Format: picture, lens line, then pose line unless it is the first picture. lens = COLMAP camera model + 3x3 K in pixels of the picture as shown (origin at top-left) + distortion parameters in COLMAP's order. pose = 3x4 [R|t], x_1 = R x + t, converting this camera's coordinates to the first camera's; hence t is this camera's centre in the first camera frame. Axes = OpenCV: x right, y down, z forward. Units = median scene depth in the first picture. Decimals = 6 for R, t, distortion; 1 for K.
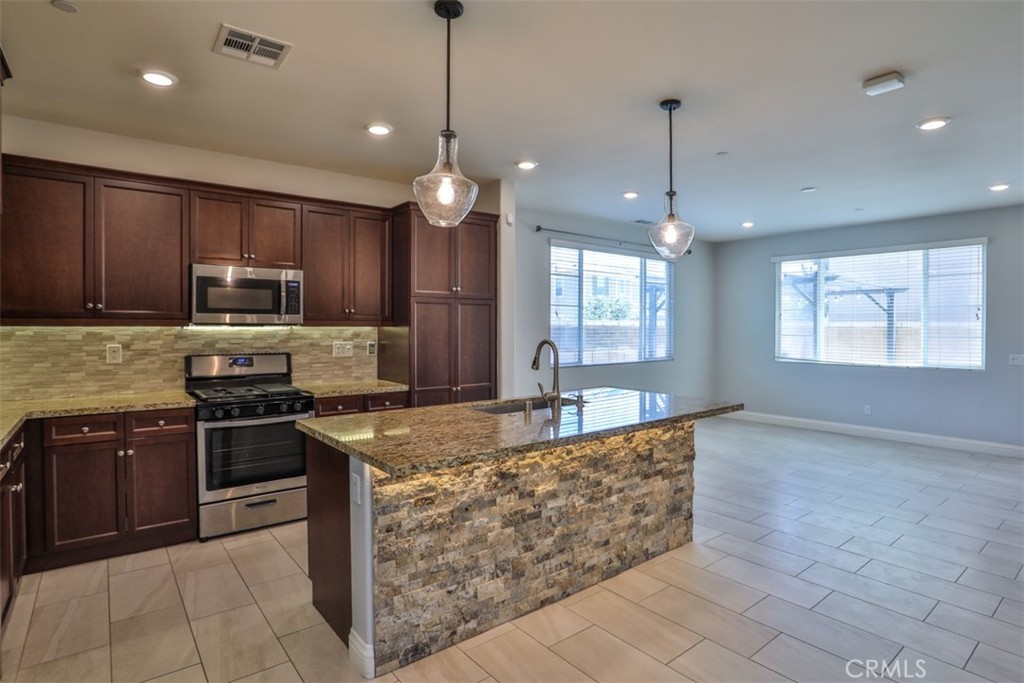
lens RADIAL K [[527.4, 0, 513.2], [0, 527.4, 339.9], [0, 0, 1]] dist [-0.076724, 0.035290]
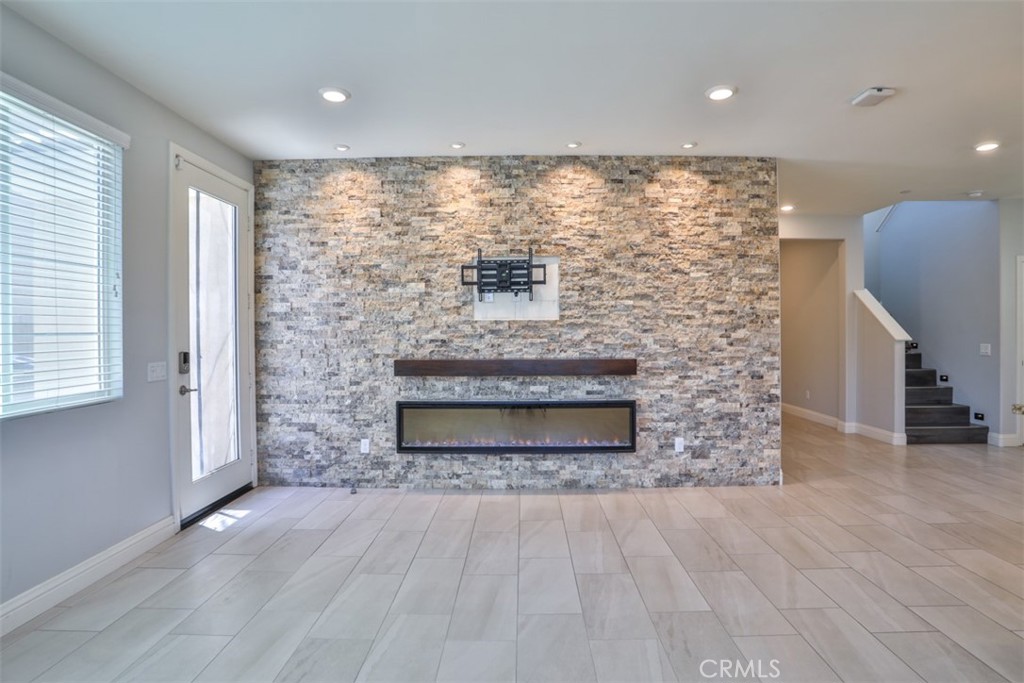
lens RADIAL K [[527.4, 0, 519.0], [0, 527.4, 333.3], [0, 0, 1]] dist [-0.076724, 0.035290]
pose [[-0.783383, -0.000158, 0.621539, 0.533341], [0.018474, 0.999552, 0.023538, -0.015987], [-0.621265, 0.029922, -0.783029, 1.968287]]
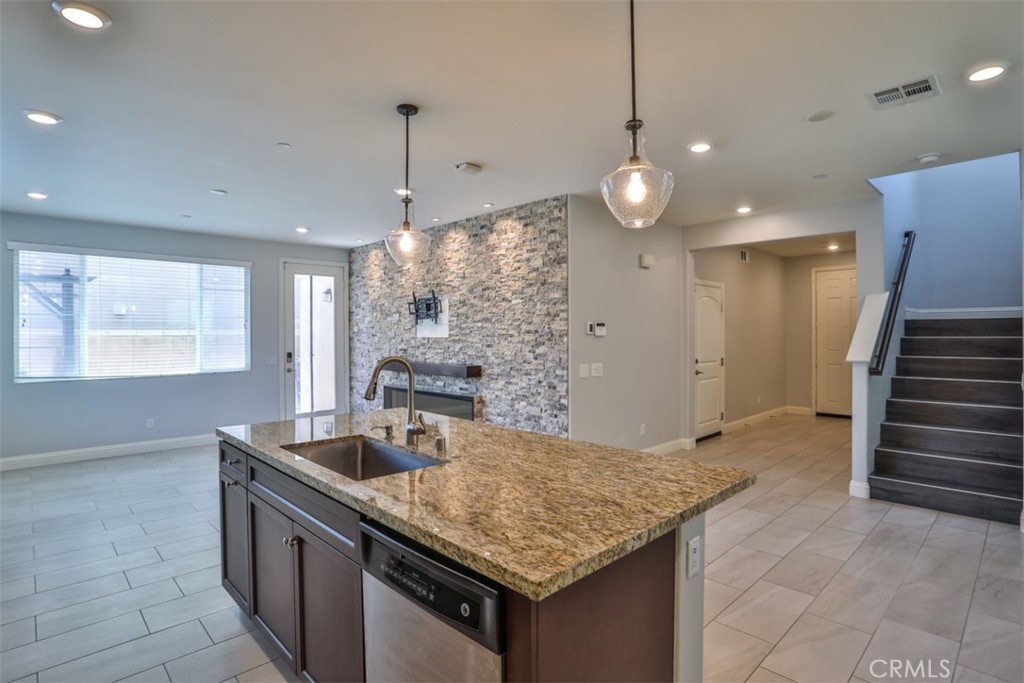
lens RADIAL K [[527.4, 0, 518.6], [0, 527.4, 333.2], [0, 0, 1]] dist [-0.076724, 0.035290]
pose [[-0.107526, 0.000215, 0.994202, -0.642391], [0.027485, 0.999618, 0.002757, -0.028948], [-0.993822, 0.027622, -0.107491, 0.836248]]
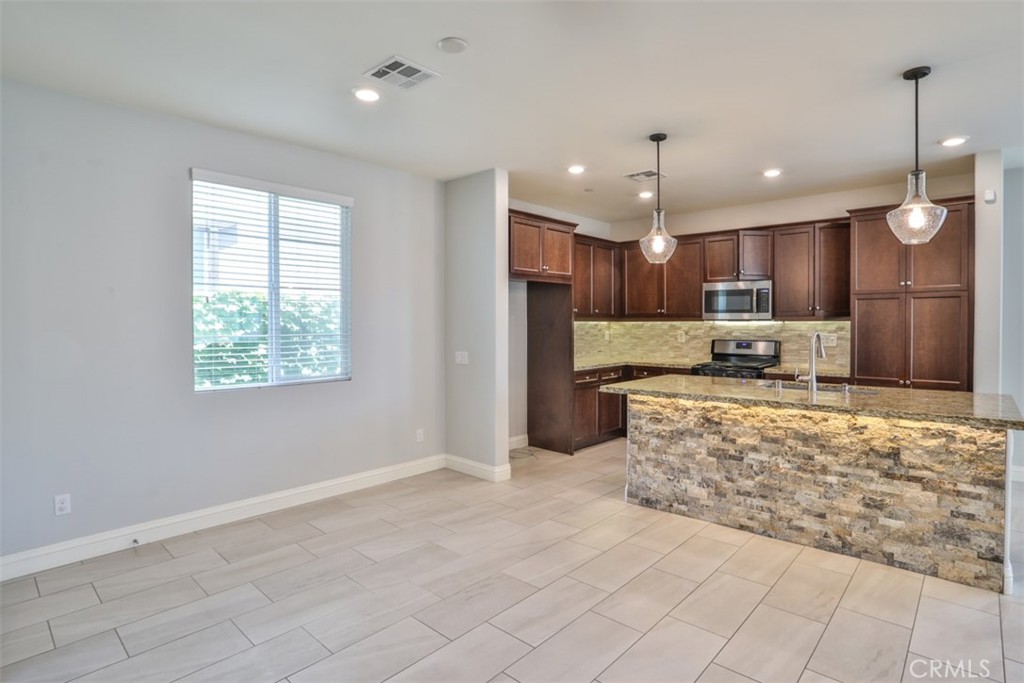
lens RADIAL K [[527.4, 0, 518.1], [0, 527.4, 333.1], [0, 0, 1]] dist [-0.076724, 0.035290]
pose [[0.160658, 0.015731, -0.986885, 0.991148], [-0.019045, 0.999736, 0.012836, 0.000783], [0.986826, 0.016733, 0.160915, 0.161436]]
